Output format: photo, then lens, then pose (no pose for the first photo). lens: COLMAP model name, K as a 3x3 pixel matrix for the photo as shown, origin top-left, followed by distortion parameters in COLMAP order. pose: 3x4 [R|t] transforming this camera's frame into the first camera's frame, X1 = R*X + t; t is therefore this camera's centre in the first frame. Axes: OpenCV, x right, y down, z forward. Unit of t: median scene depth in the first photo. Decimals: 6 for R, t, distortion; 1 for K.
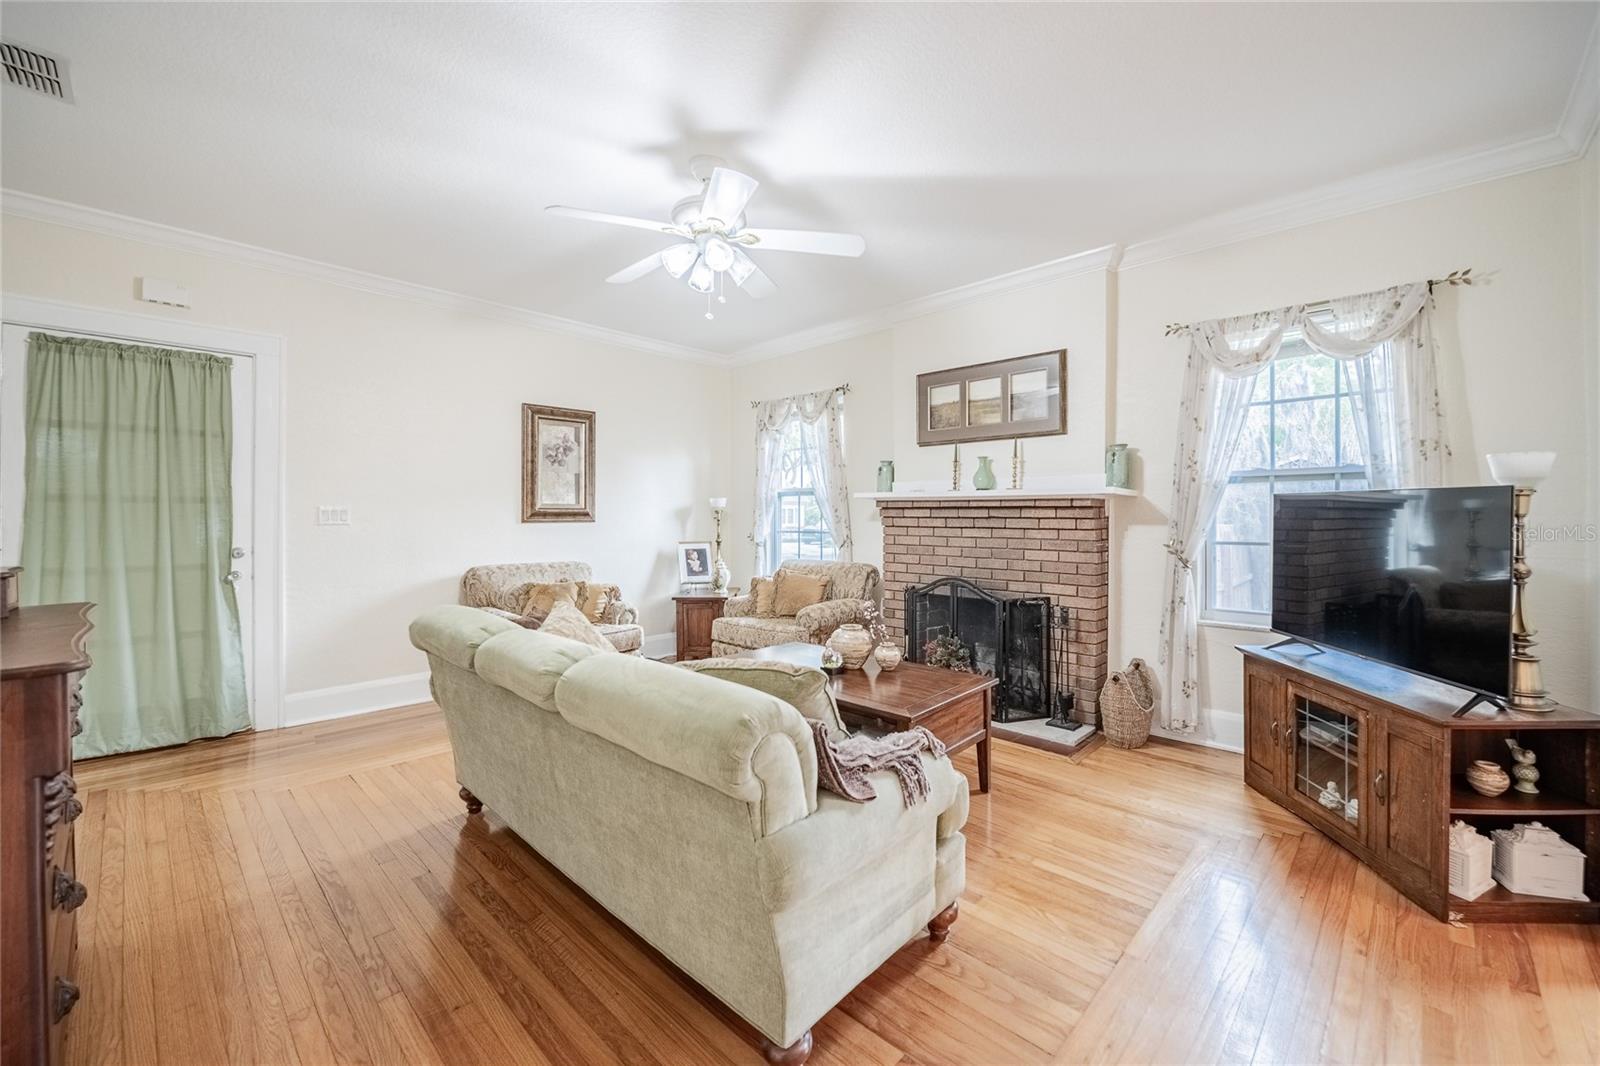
lens RADIAL K [[644.5, 0, 813.7], [0, 644.5, 520.7], [0, 0, 1]] dist [-0.004462, -0.002526]
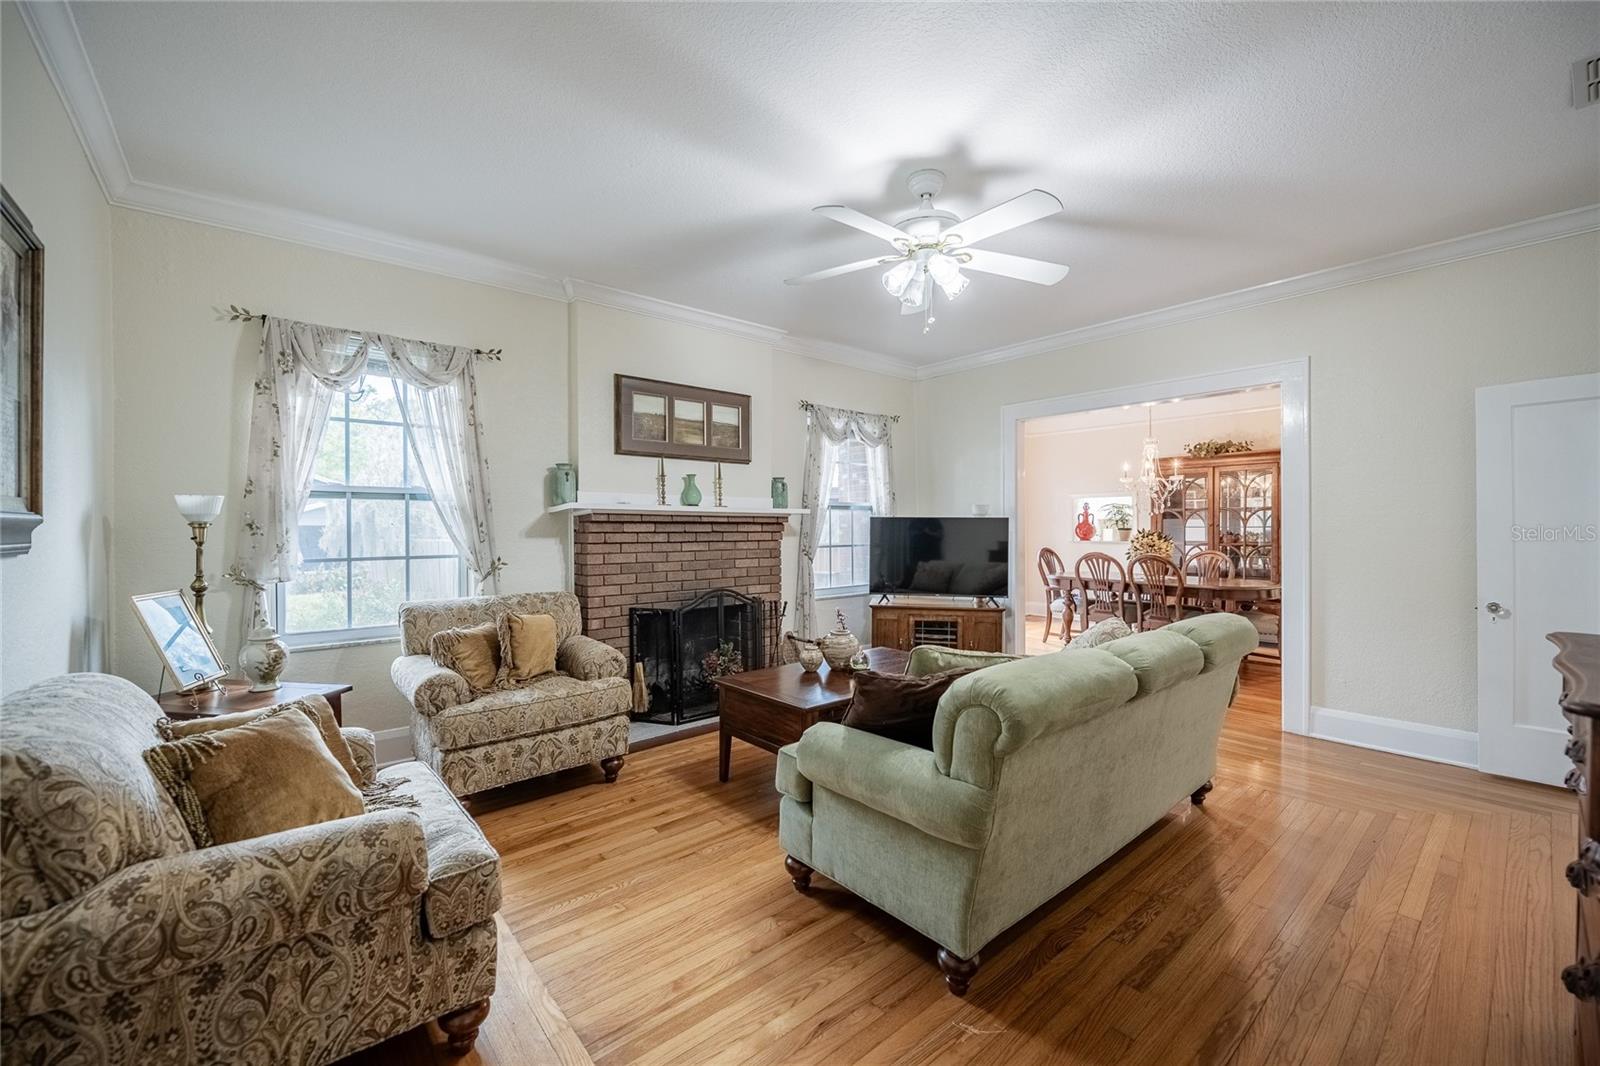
lens RADIAL K [[644.5, 0, 811.9], [0, 644.5, 534.7], [0, 0, 1]] dist [-0.004462, -0.002526]
pose [[0.099123, -0.007642, 0.995046, -0.765573], [0.013319, 0.999891, 0.006352, -0.004708], [-0.994986, 0.012624, 0.099214, 0.696108]]
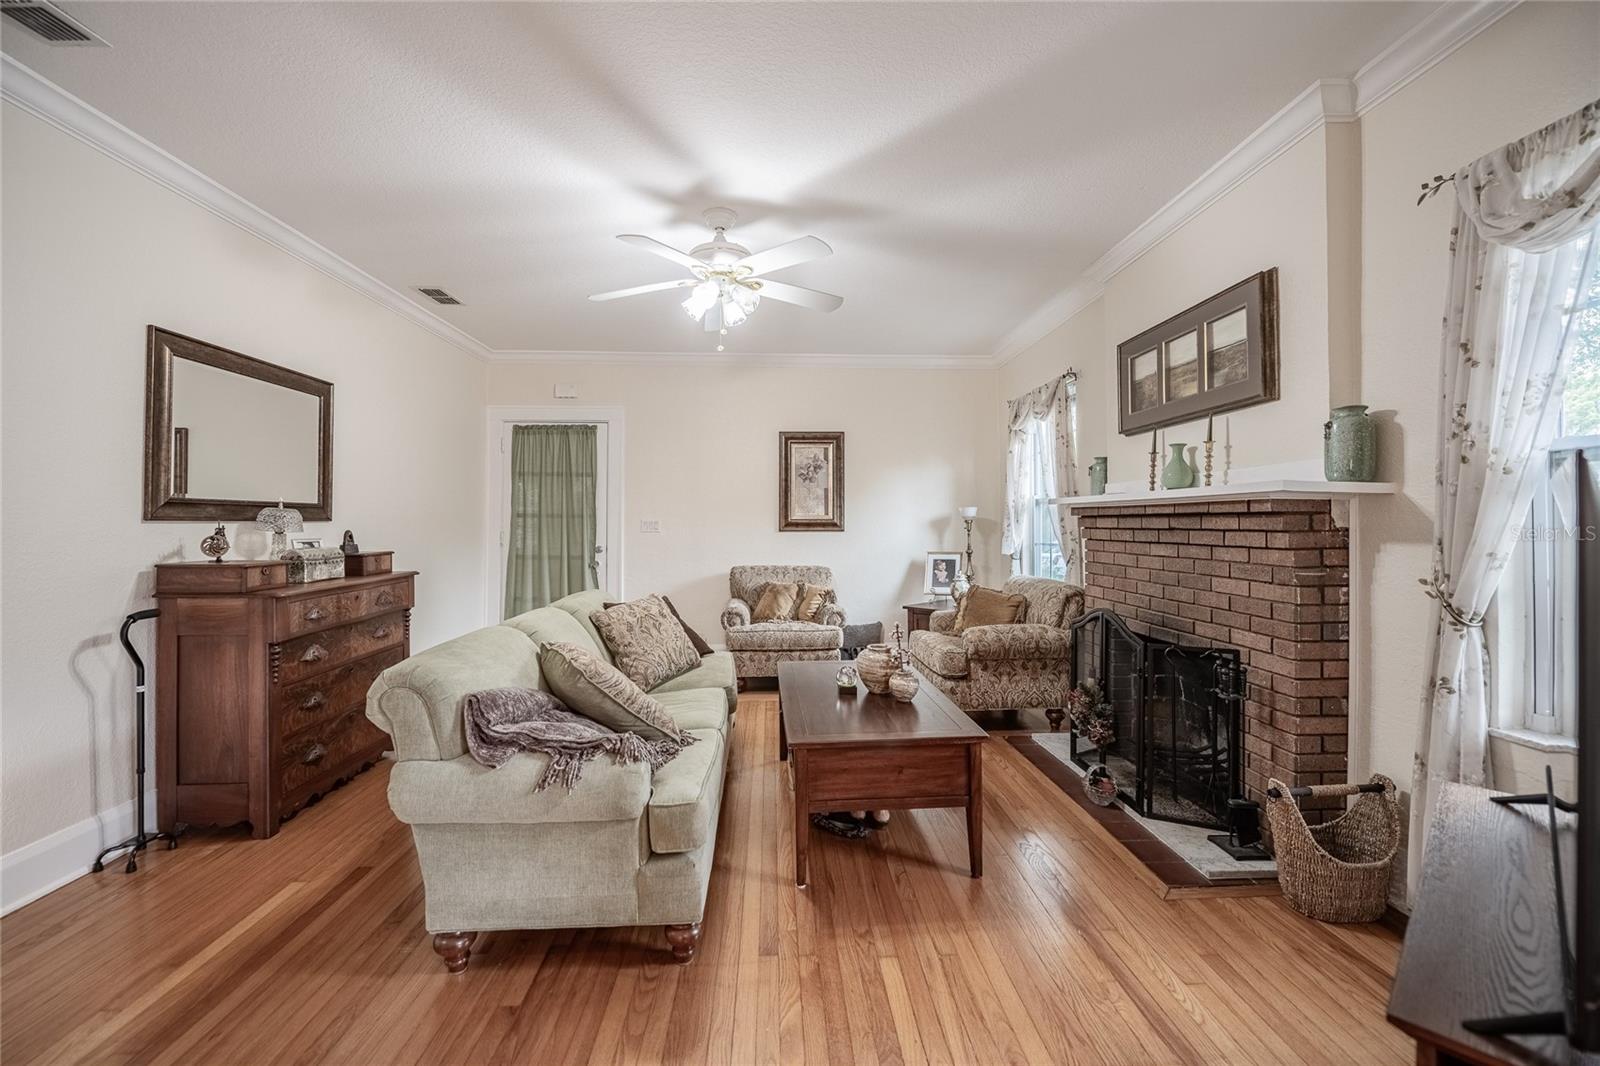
lens RADIAL K [[644.5, 0, 797.2], [0, 644.5, 520.1], [0, 0, 1]] dist [-0.004462, -0.002526]
pose [[0.710234, -0.005126, -0.703947, 0.462772], [-0.005931, 0.999894, -0.013265, -0.002802], [0.703940, 0.013597, 0.710129, 0.192722]]
